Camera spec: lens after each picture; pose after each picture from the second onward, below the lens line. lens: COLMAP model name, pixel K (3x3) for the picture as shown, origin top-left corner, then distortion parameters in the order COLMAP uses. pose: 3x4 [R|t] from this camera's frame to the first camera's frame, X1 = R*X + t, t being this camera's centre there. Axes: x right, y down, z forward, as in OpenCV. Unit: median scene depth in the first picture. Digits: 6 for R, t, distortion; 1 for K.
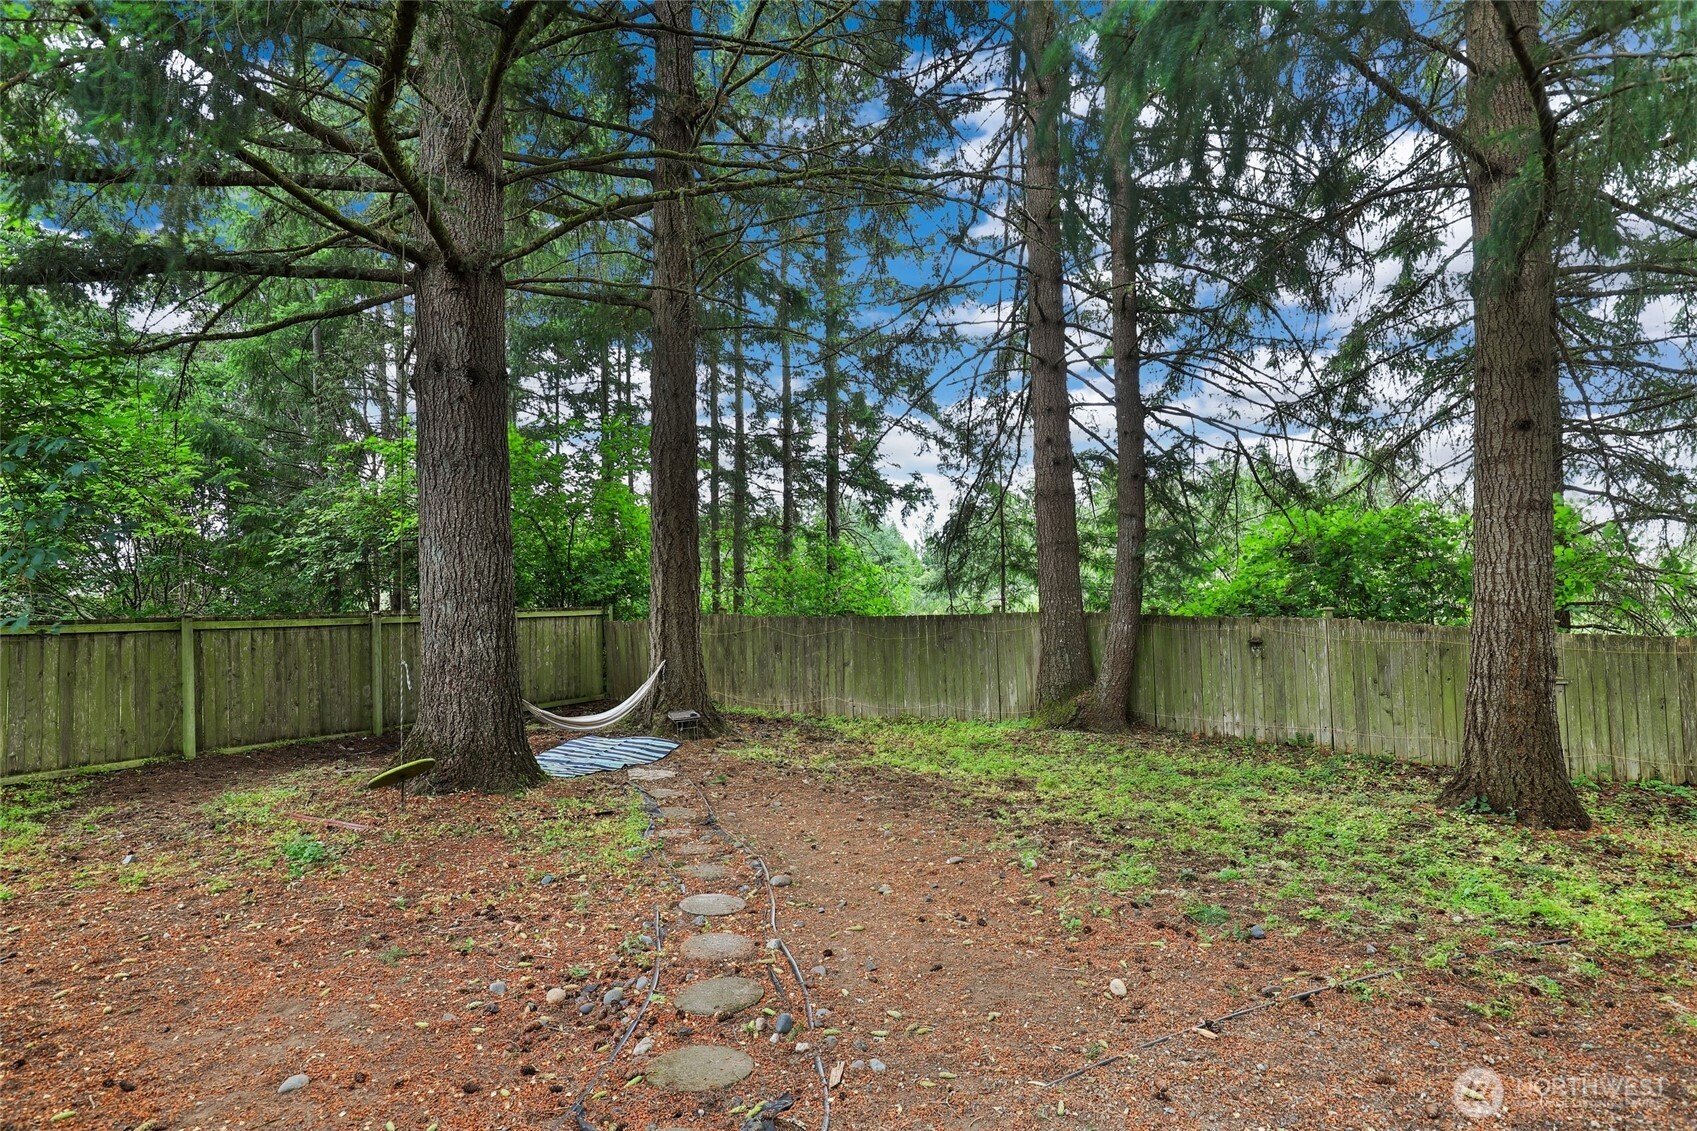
lens RADIAL K [[926.4, 0, 848.5], [0, 926.4, 565.5], [0, 0, 1]] dist [-0.019641, -0.000133]
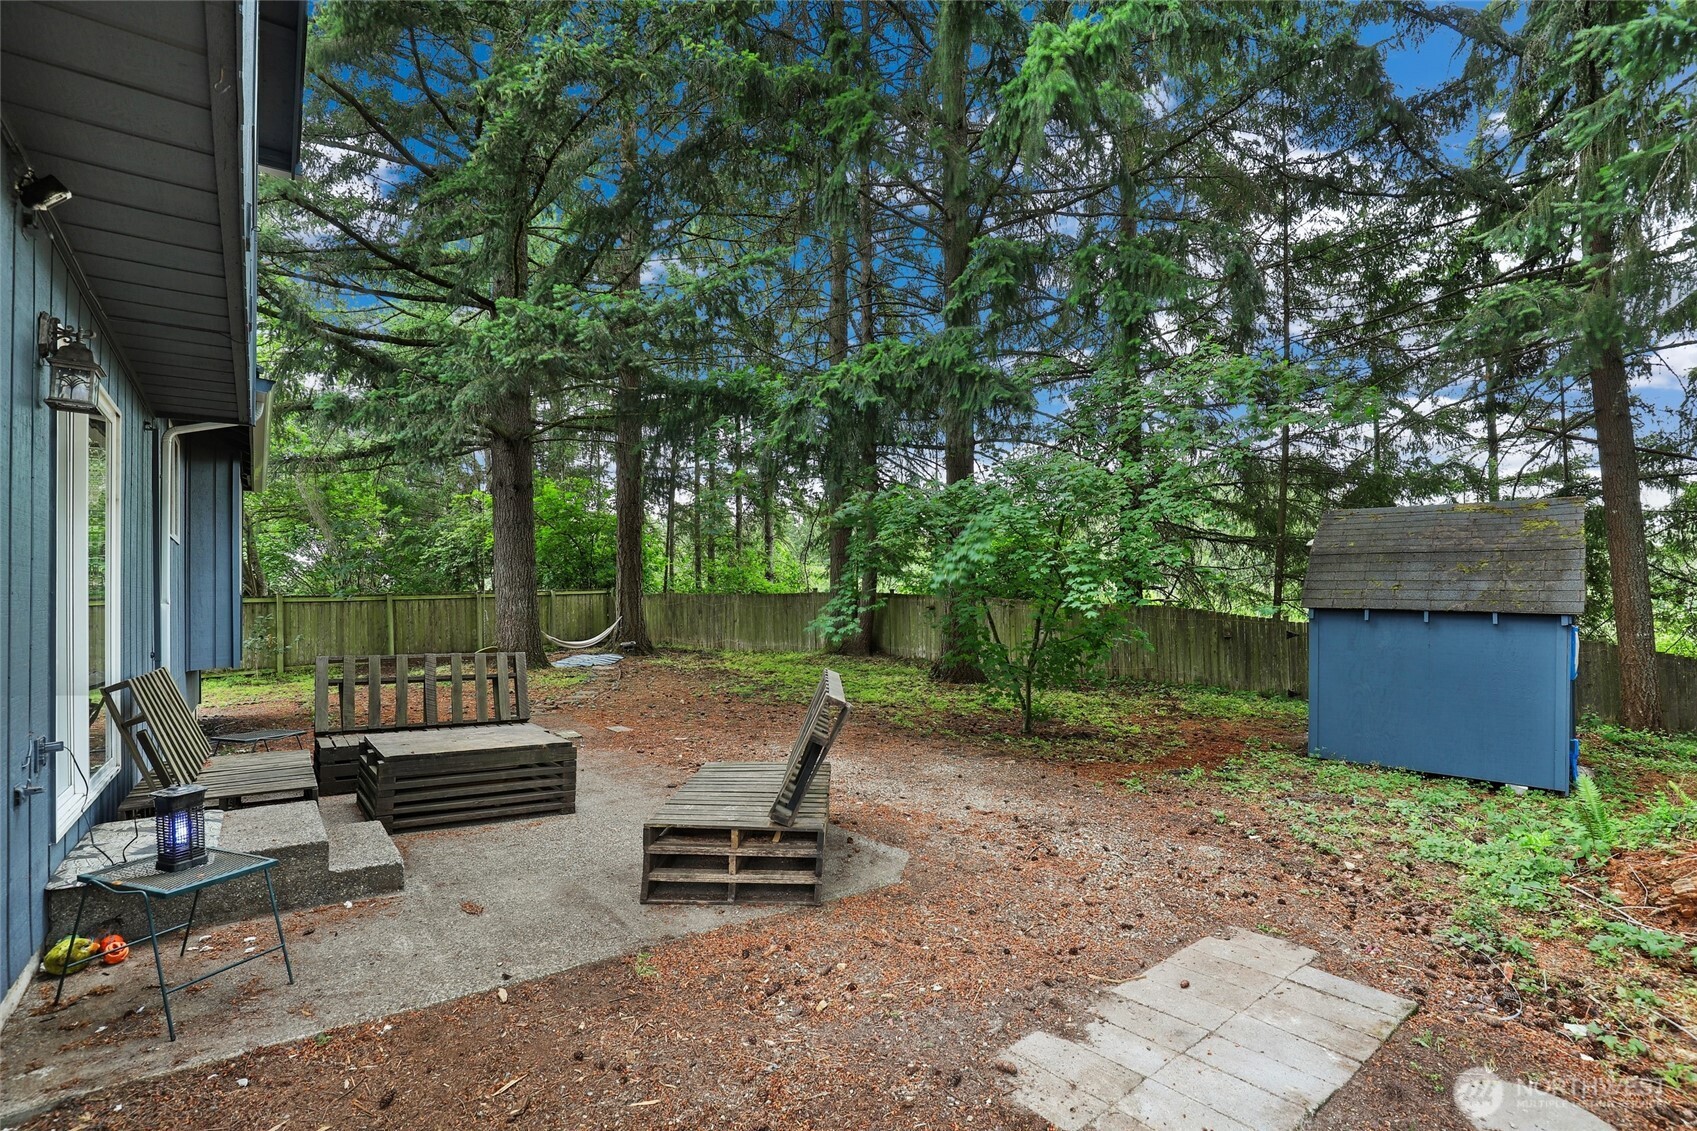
lens RADIAL K [[794.9, 0, 854.9], [0, 794.9, 572.0], [0, 0, 1]] dist [-0.042302, 0.010922]
pose [[0.999265, 0.000069, -0.038336, 0.295067], [0.000960, 0.999640, 0.026830, -0.029725], [0.038324, -0.026847, 0.998905, -0.537403]]
